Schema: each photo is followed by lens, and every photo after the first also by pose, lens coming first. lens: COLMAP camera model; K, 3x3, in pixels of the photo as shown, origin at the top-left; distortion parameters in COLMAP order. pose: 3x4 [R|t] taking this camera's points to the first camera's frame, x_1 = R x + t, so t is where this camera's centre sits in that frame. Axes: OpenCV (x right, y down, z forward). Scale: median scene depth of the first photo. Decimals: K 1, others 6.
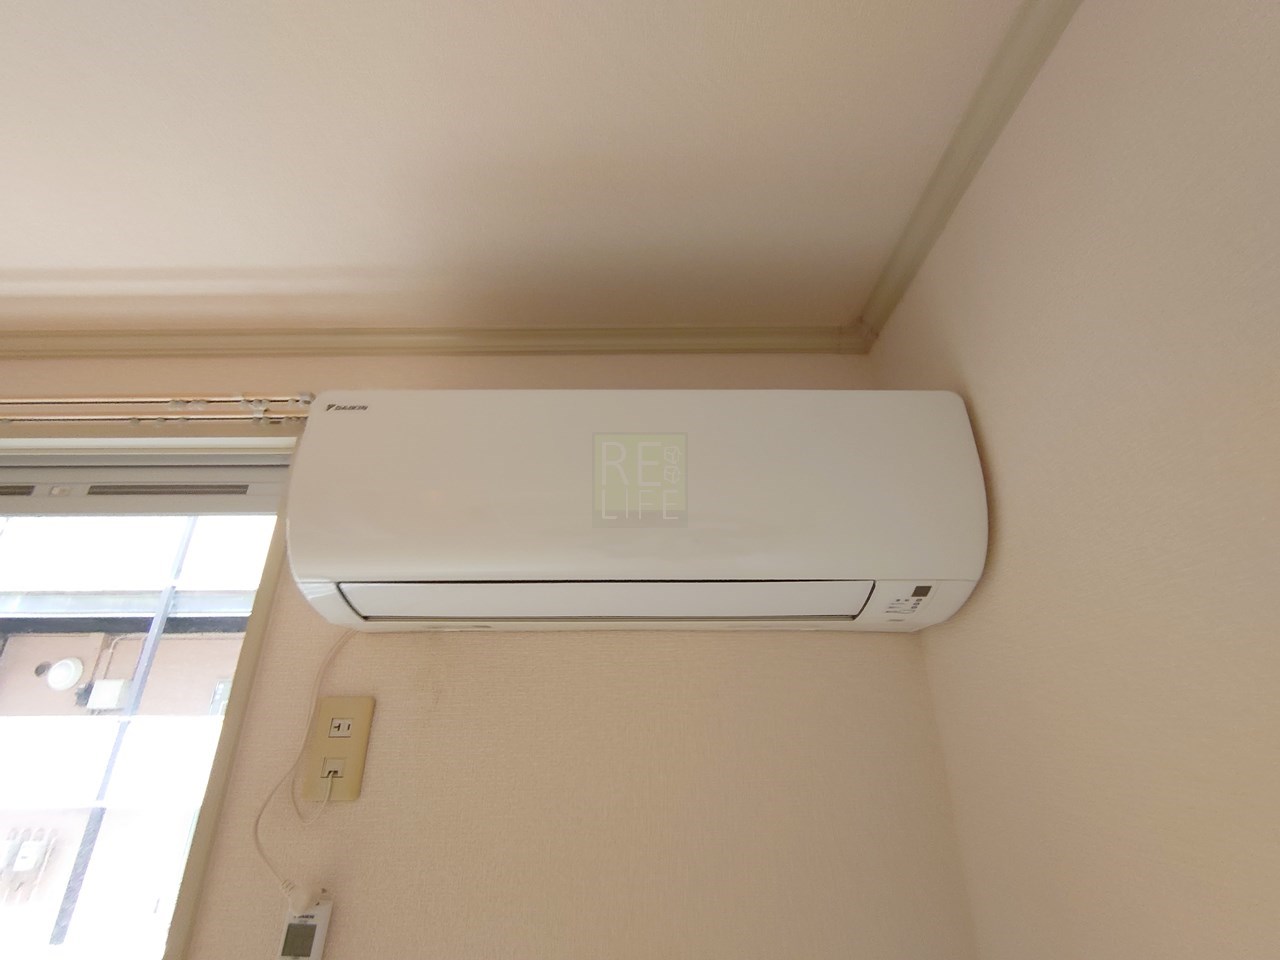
lens RADIAL K [[551.9, 0, 644.8], [0, 551.9, 475.3], [0, 0, 1]] dist [0.003211, -0.001013]
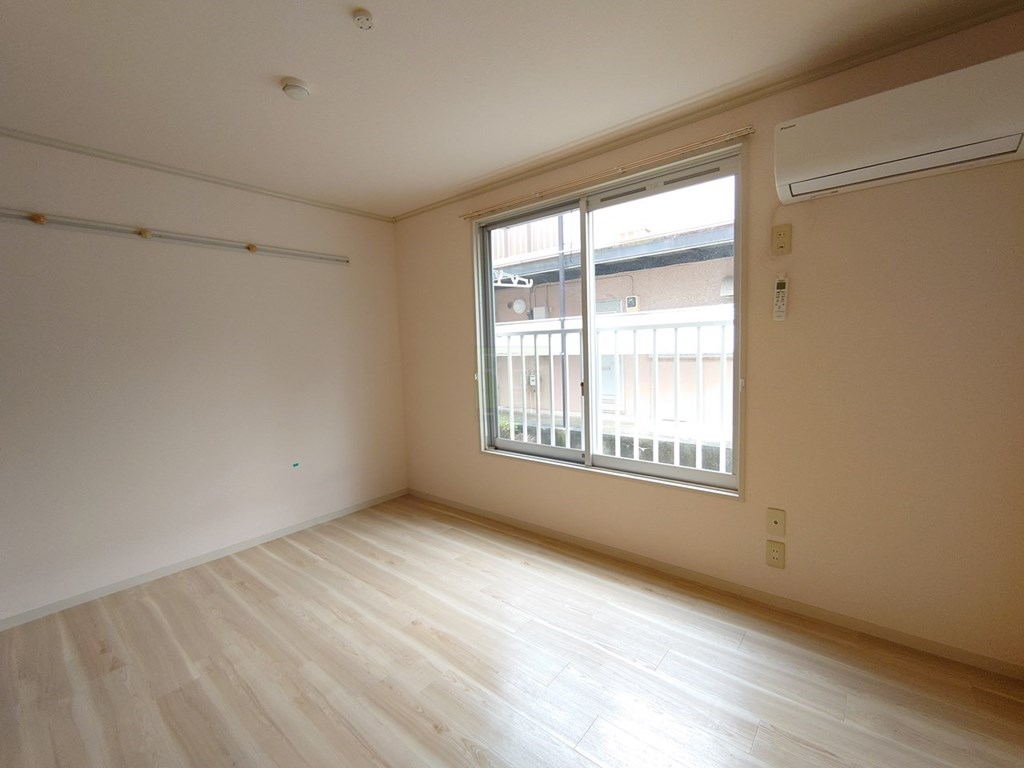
lens RADIAL K [[438.8, 0, 513.6], [0, 438.8, 383.0], [0, 0, 1]] dist [-0.000260, -0.001392]
pose [[0.771304, 0.031384, -0.635693, -0.075569], [0.280441, 0.879843, 0.383705, -0.172358], [0.571352, -0.474227, 0.669825, -1.678037]]
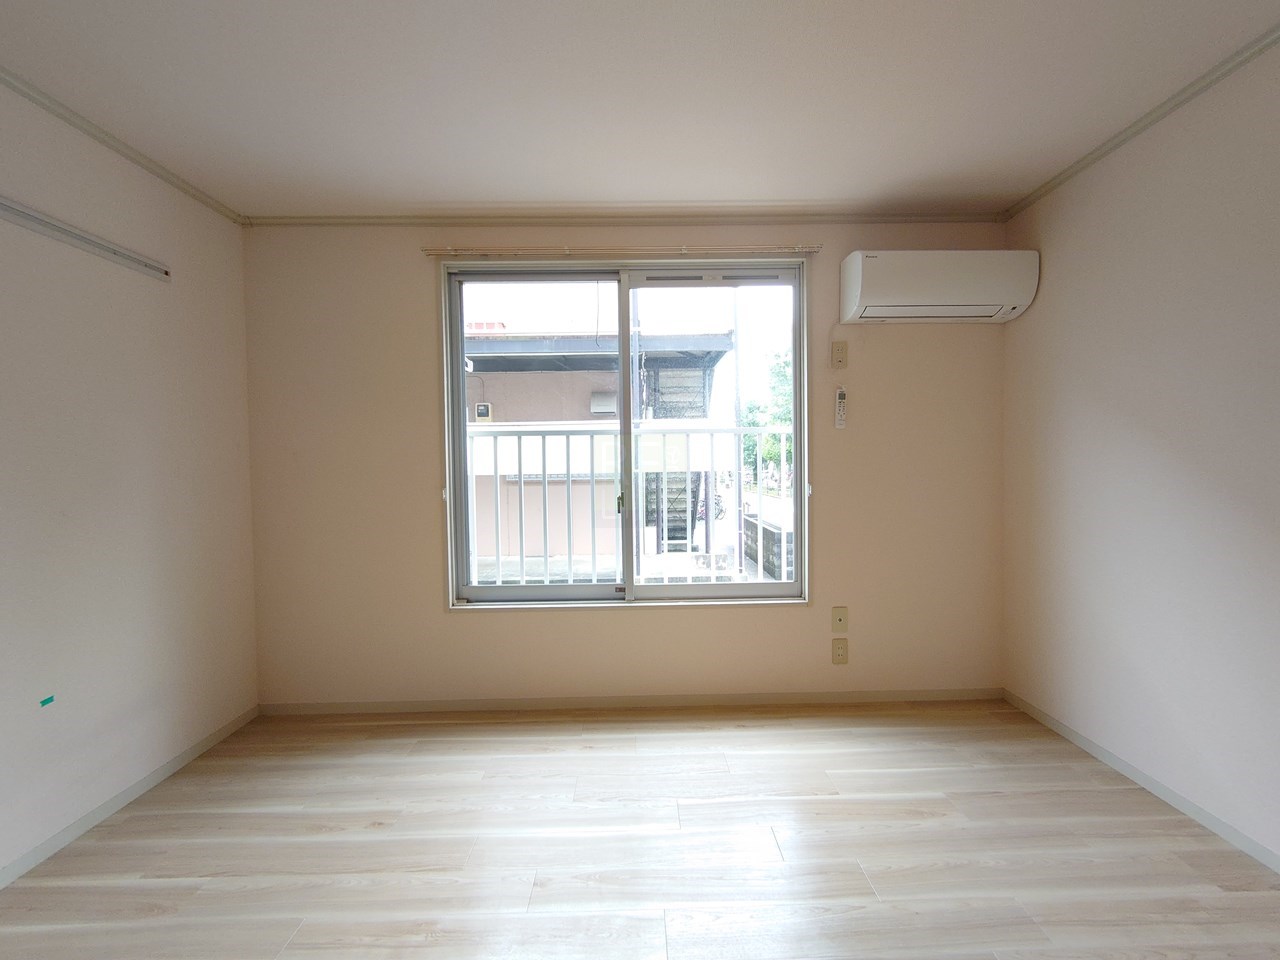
lens RADIAL K [[548.5, 0, 642.0], [0, 548.5, 478.8], [0, 0, 1]] dist [-0.000260, -0.001392]
pose [[0.999753, -0.011725, 0.018906, -1.553063], [0.002696, 0.907431, 0.420192, -0.230412], [-0.022083, -0.420037, 0.907238, -2.070301]]
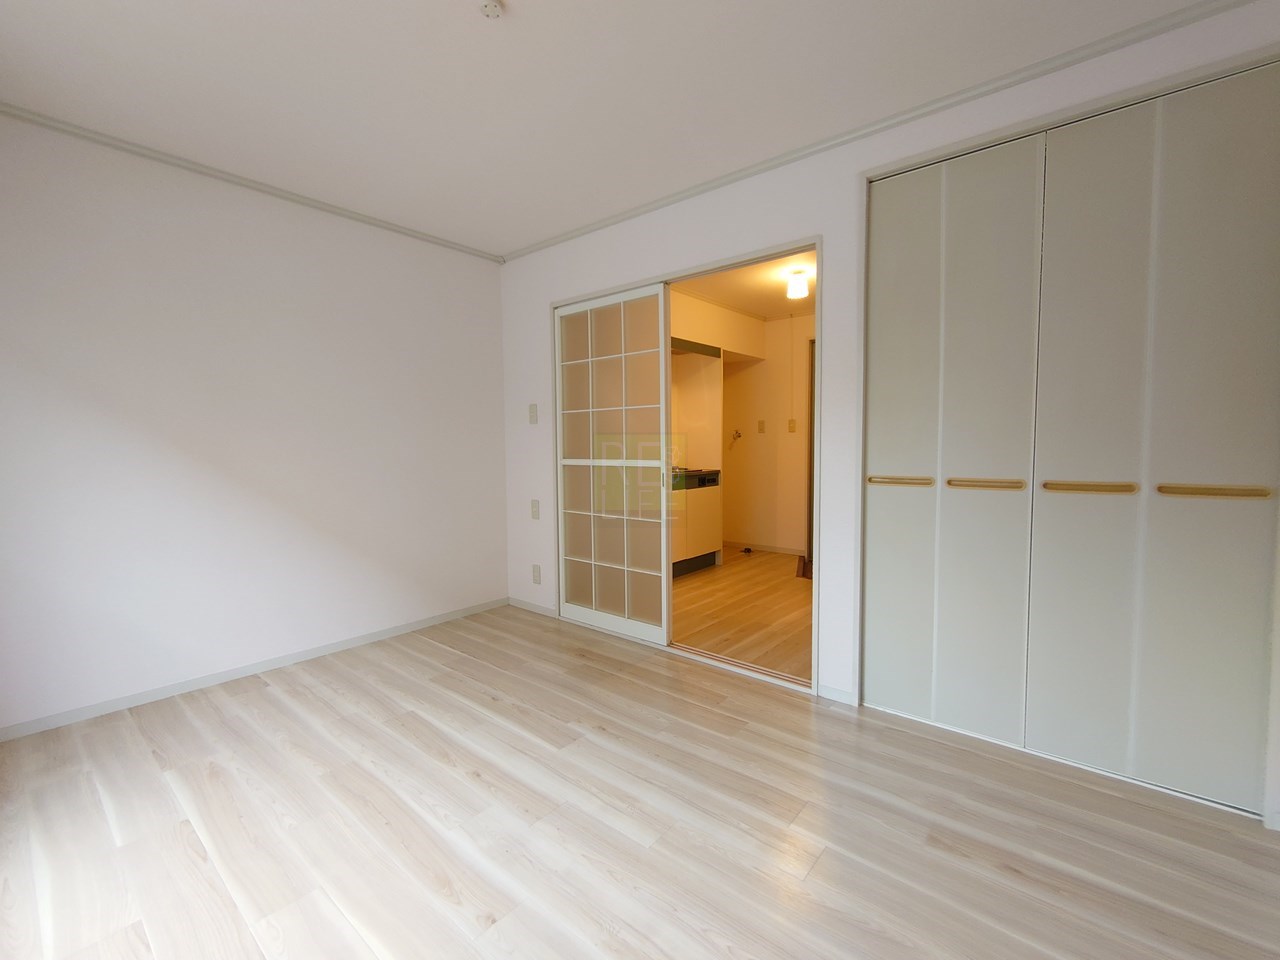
lens RADIAL K [[548.5, 0, 642.0], [0, 548.5, 478.8], [0, 0, 1]] dist [-0.000260, -0.001392]
pose [[-0.770755, -0.033411, 0.636254, -3.028200], [-0.246476, 0.936509, -0.249402, 0.813897], [-0.587525, -0.349049, -0.730054, 0.164840]]
